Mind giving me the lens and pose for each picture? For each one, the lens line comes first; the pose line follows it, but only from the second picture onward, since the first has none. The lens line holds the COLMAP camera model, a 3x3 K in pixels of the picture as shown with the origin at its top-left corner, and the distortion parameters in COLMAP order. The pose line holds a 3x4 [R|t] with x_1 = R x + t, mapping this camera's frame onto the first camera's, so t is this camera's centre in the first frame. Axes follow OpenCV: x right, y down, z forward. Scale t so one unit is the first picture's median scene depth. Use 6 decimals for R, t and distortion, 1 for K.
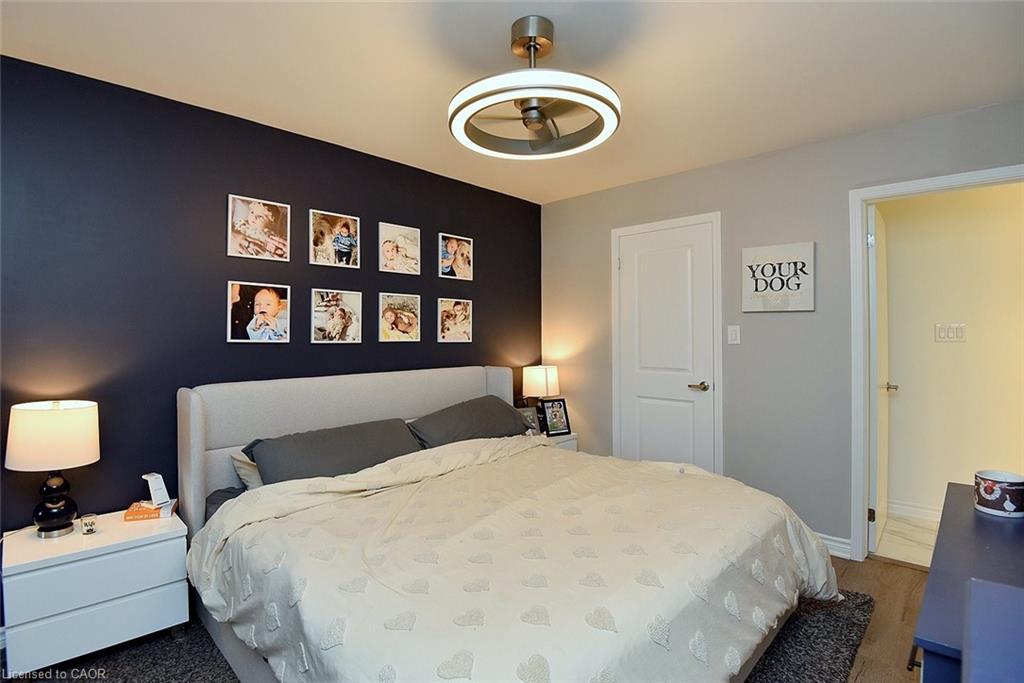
lens RADIAL K [[498.6, 0, 512.0], [0, 498.6, 341.5], [0, 0, 1]] dist [-0.003979, -0.037625]
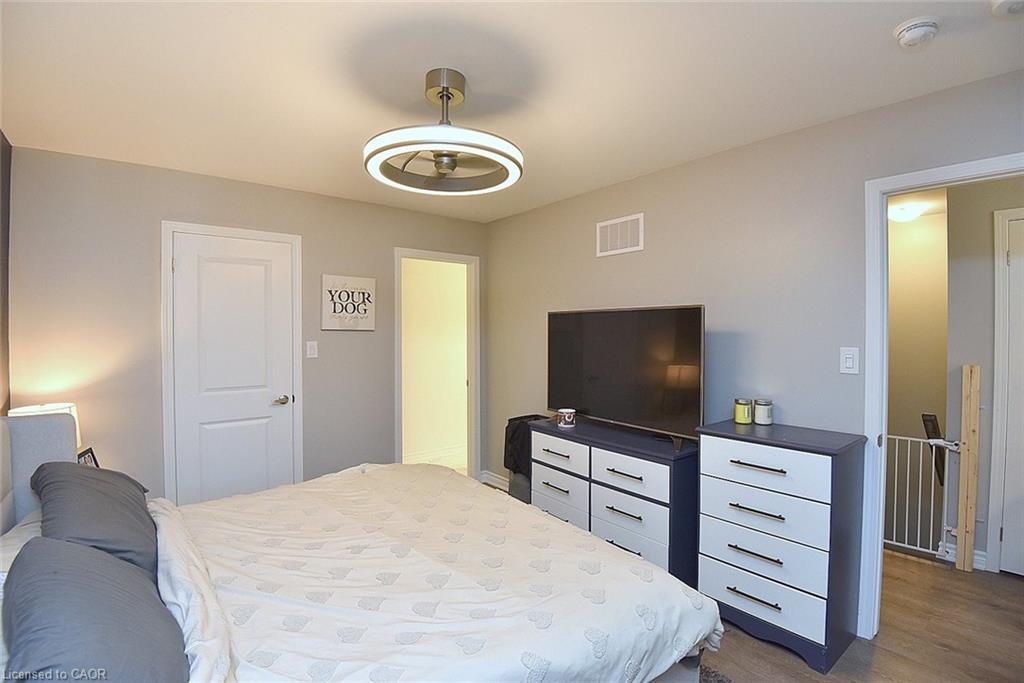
lens RADIAL K [[498.6, 0, 512.0], [0, 498.6, 341.5], [0, 0, 1]] dist [-0.003979, -0.037625]
pose [[0.125901, -0.014710, 0.991934, -0.625121], [0.008582, 0.999869, 0.013739, -0.045616], [-0.992006, 0.006783, 0.126011, 0.438251]]
